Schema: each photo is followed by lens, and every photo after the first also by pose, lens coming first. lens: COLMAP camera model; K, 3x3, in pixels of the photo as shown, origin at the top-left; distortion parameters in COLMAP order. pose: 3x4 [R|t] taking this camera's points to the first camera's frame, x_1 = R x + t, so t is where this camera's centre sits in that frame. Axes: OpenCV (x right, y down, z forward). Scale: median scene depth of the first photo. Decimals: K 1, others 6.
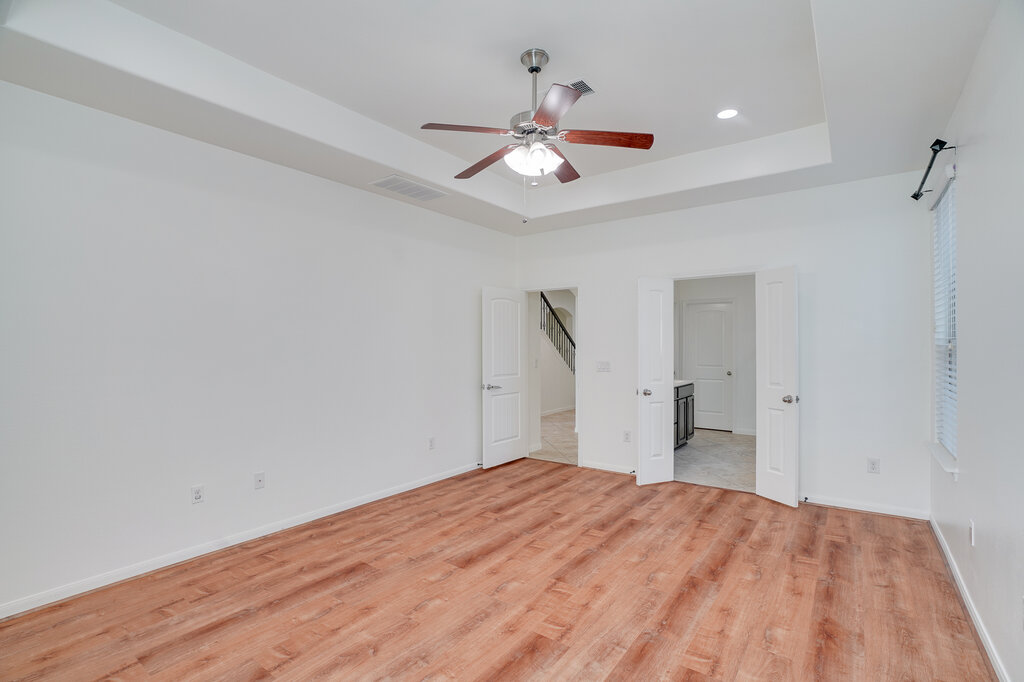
lens RADIAL K [[474.5, 0, 512.0], [0, 474.5, 341.0], [0, 0, 1]] dist [-0.067965, 0.031706]
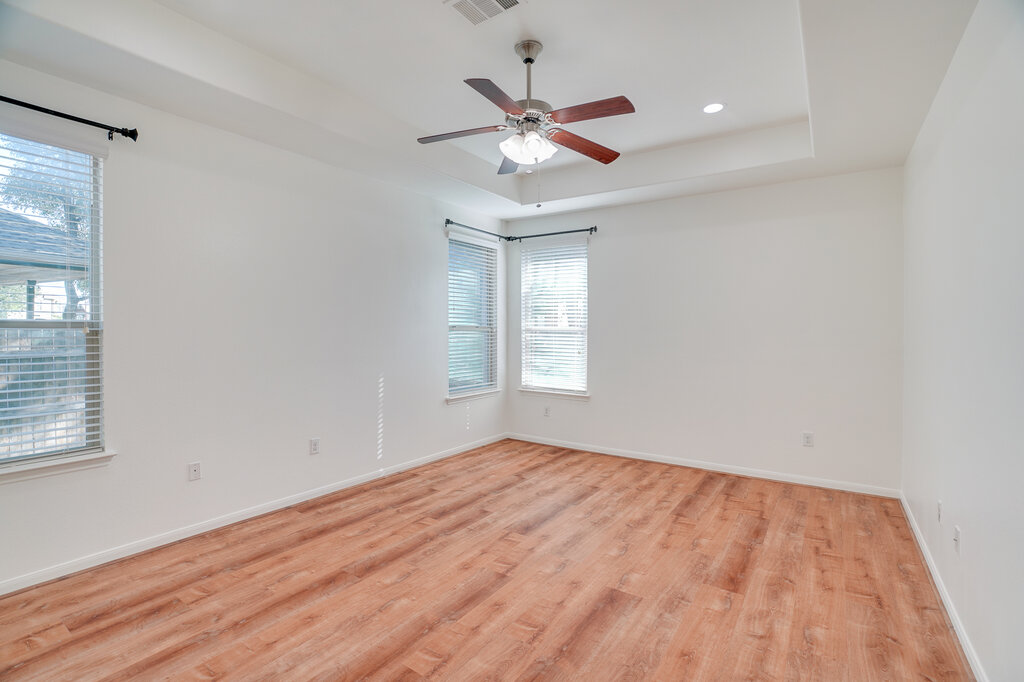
lens RADIAL K [[474.5, 0, 512.0], [0, 474.5, 341.0], [0, 0, 1]] dist [-0.067965, 0.031706]
pose [[-0.999530, -0.000066, -0.030657, 0.110847], [-0.000531, 0.999885, 0.015147, 0.019063], [0.030653, 0.015157, -0.999415, 1.938153]]
